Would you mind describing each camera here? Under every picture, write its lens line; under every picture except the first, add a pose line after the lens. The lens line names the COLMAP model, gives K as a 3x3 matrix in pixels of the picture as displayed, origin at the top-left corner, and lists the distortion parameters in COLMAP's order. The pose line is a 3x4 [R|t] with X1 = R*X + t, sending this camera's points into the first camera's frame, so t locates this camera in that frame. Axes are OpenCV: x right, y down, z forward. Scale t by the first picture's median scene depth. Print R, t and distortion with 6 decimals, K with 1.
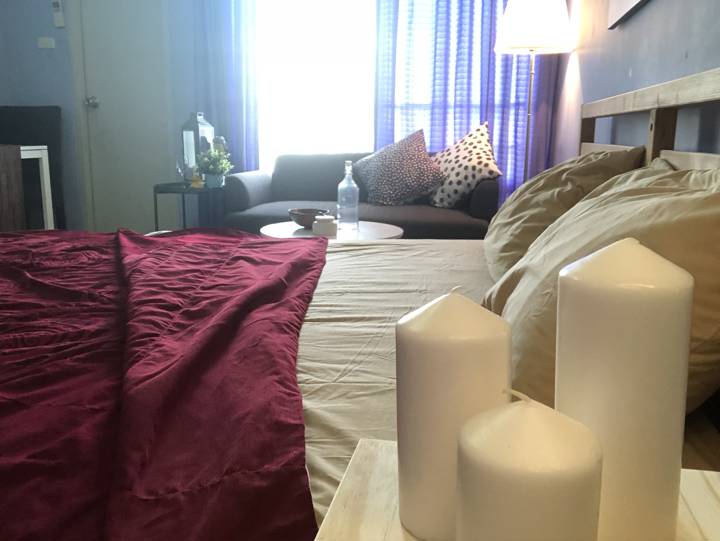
lens RADIAL K [[686.9, 0, 360.0], [0, 686.9, 270.5], [0, 0, 1]] dist [0.171018, -0.497441]
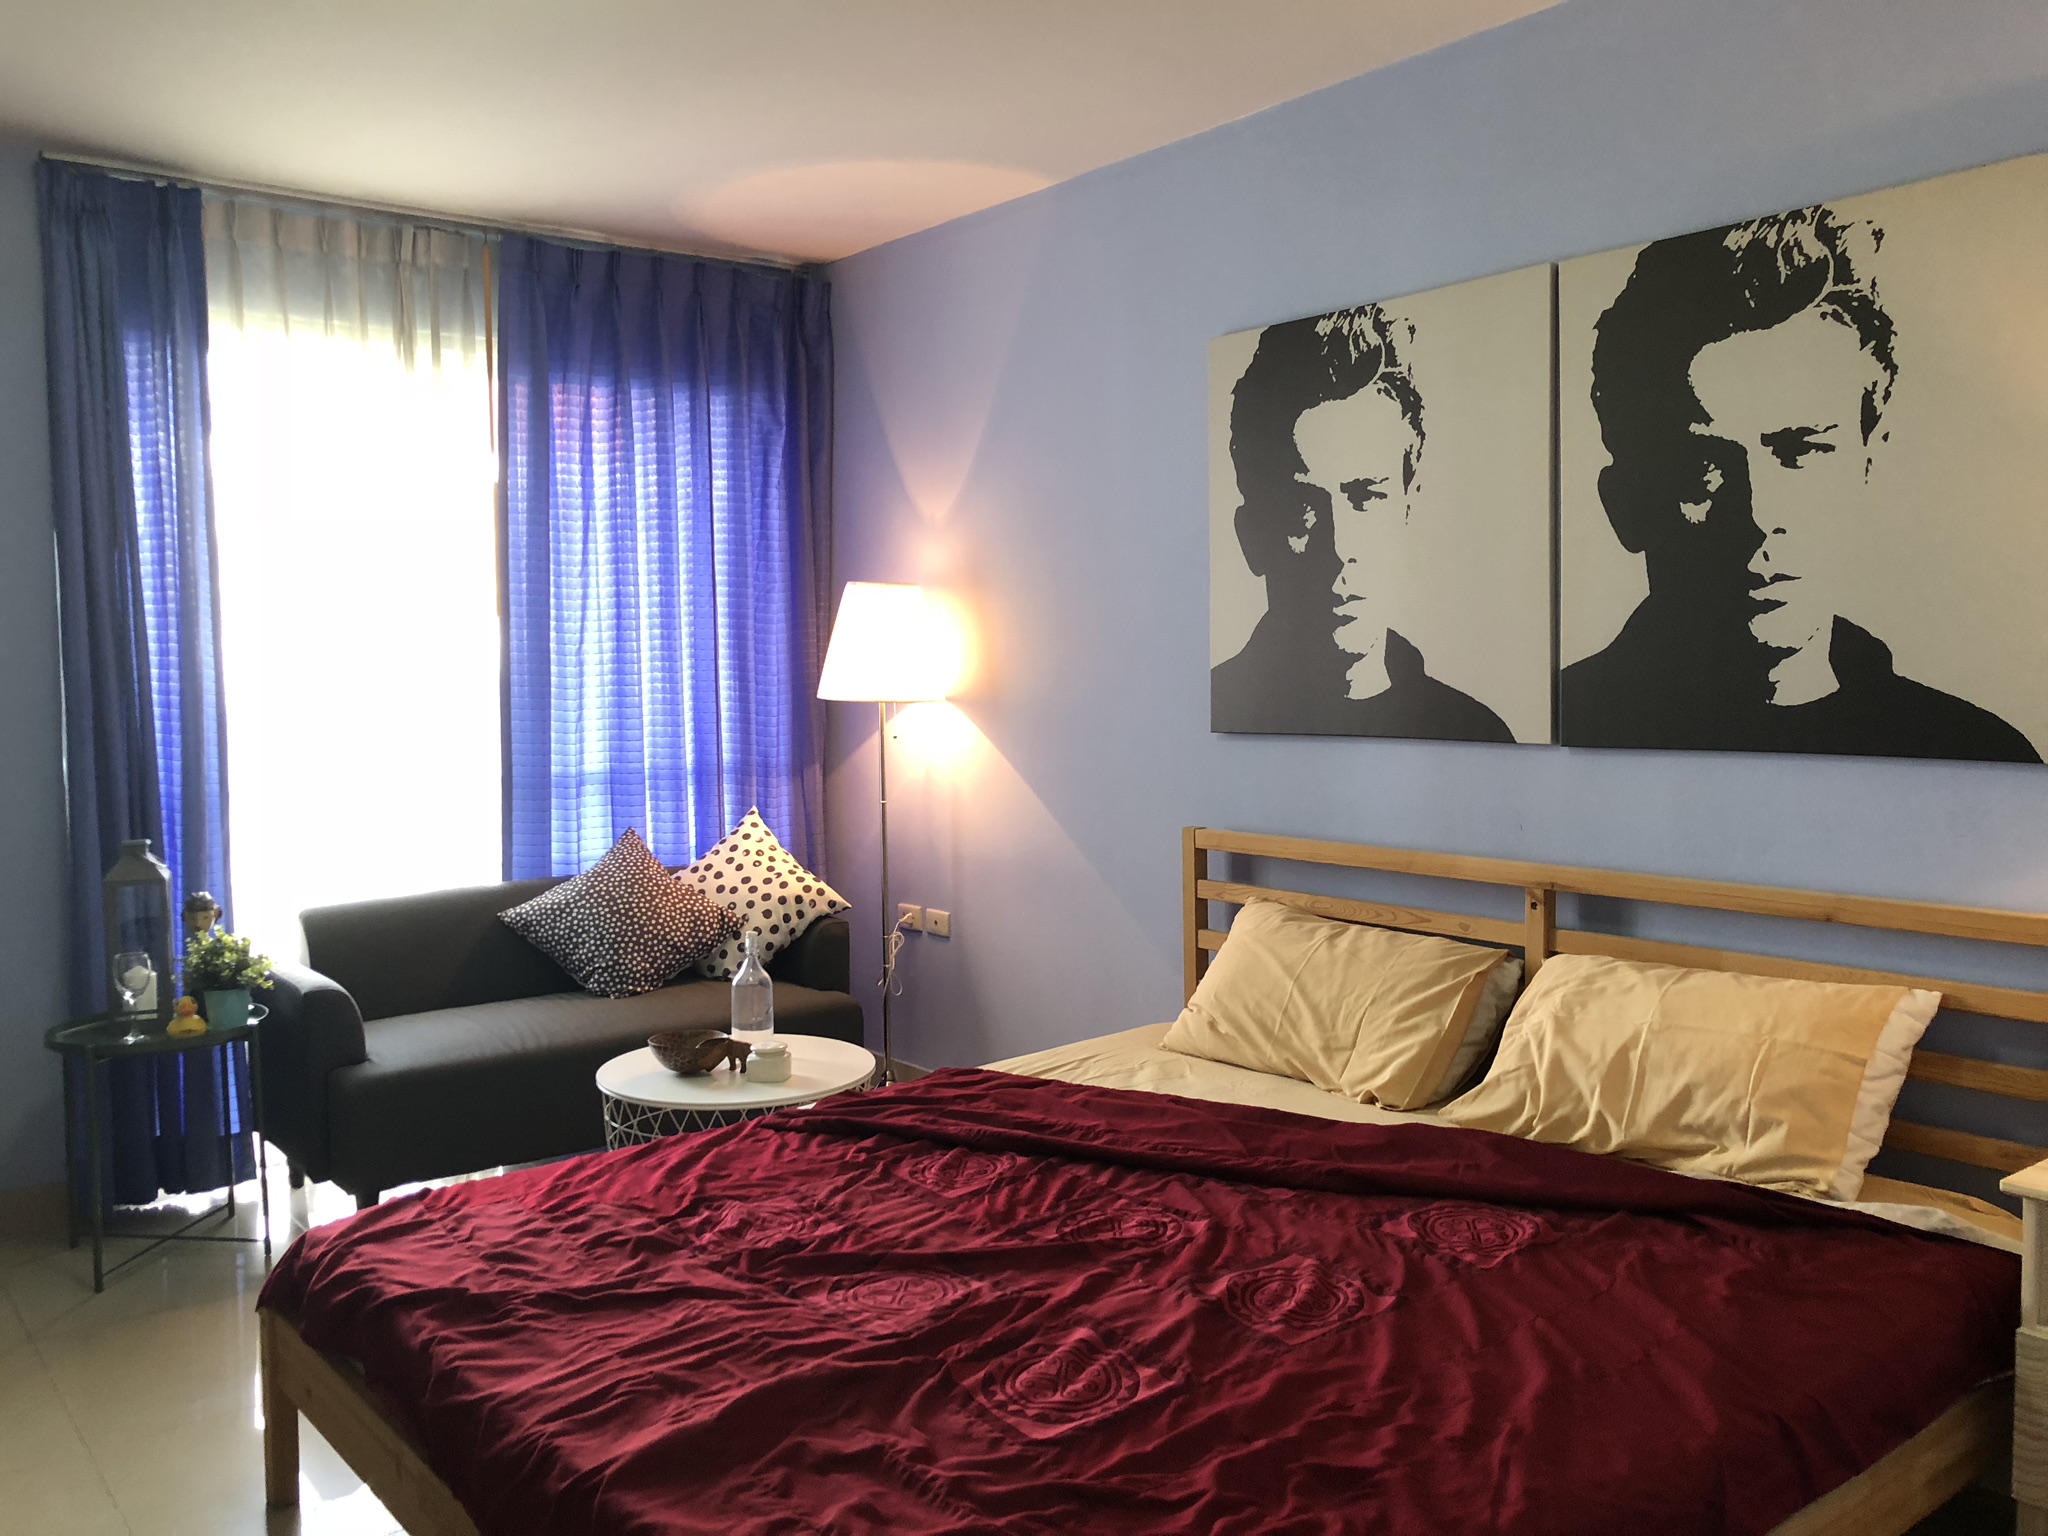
lens RADIAL K [[1662.7, 0, 1096.5], [0, 1662.7, 737.1], [0, 0, 1]] dist [0.003919, -0.003457]
pose [[0.643124, -0.057081, 0.763632, -0.680513], [0.169829, 0.983016, -0.069549, -0.143611], [-0.746693, 0.174416, 0.641895, -0.037896]]
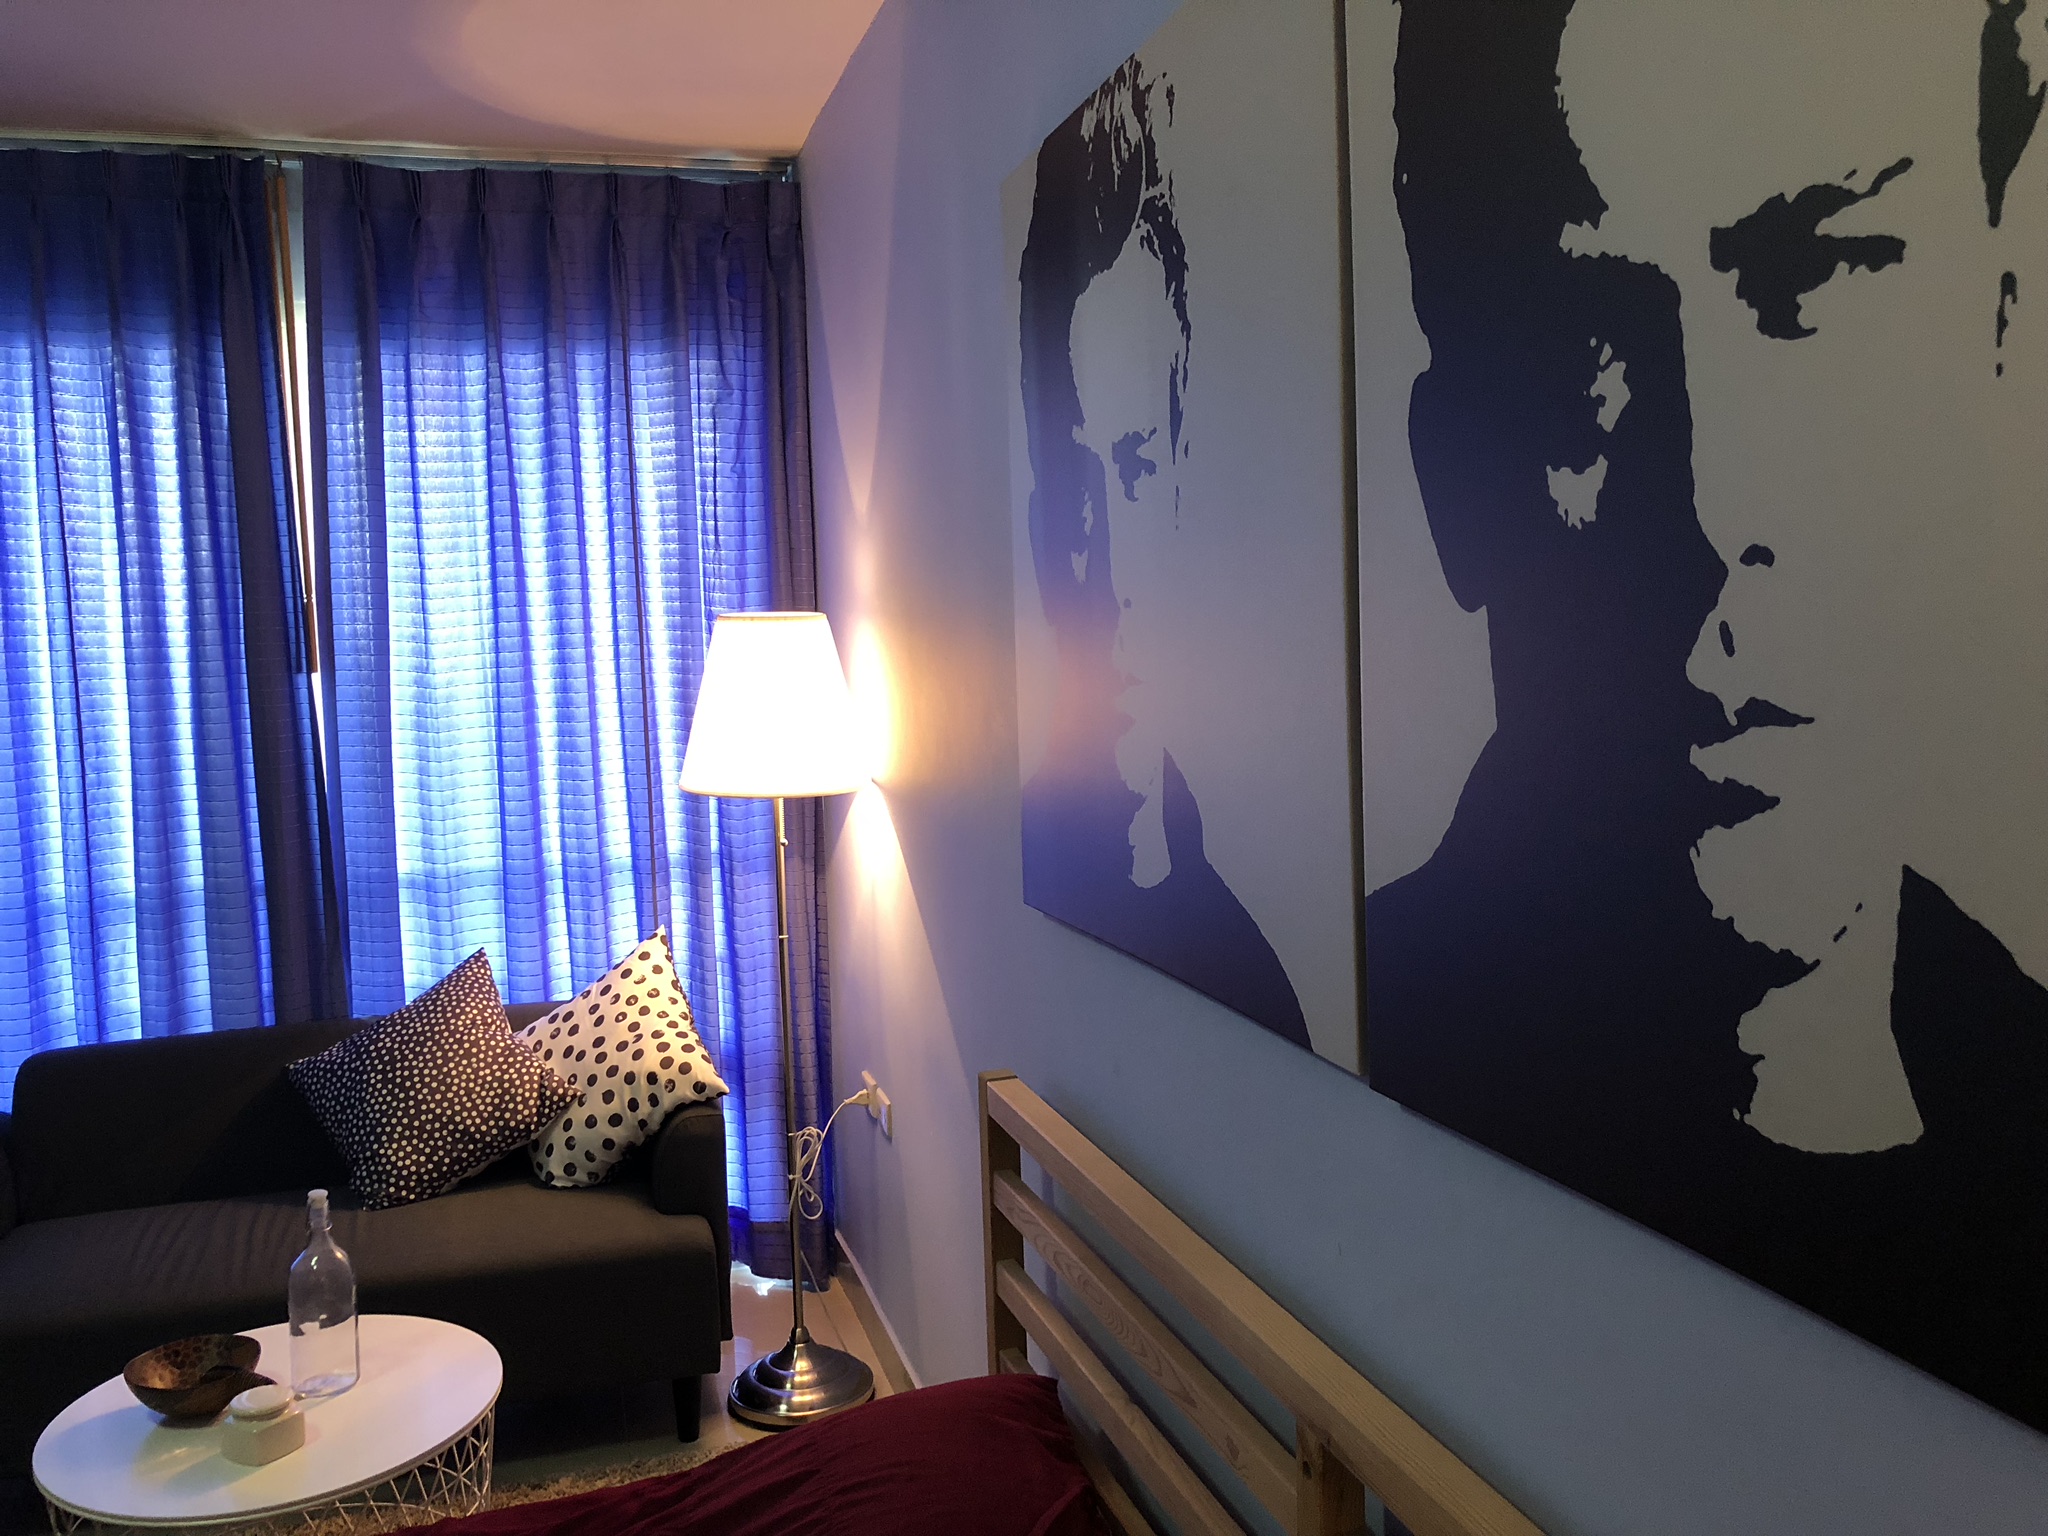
lens RADIAL K [[1724.4, 0, 1025.1], [0, 1724.4, 735.3], [0, 0, 1]] dist [0.068379, -0.096216]
pose [[0.898134, -0.065525, 0.434812, -0.051669], [0.126315, 0.985603, -0.112387, -0.201495], [-0.421188, 0.155862, 0.893481, 0.040862]]
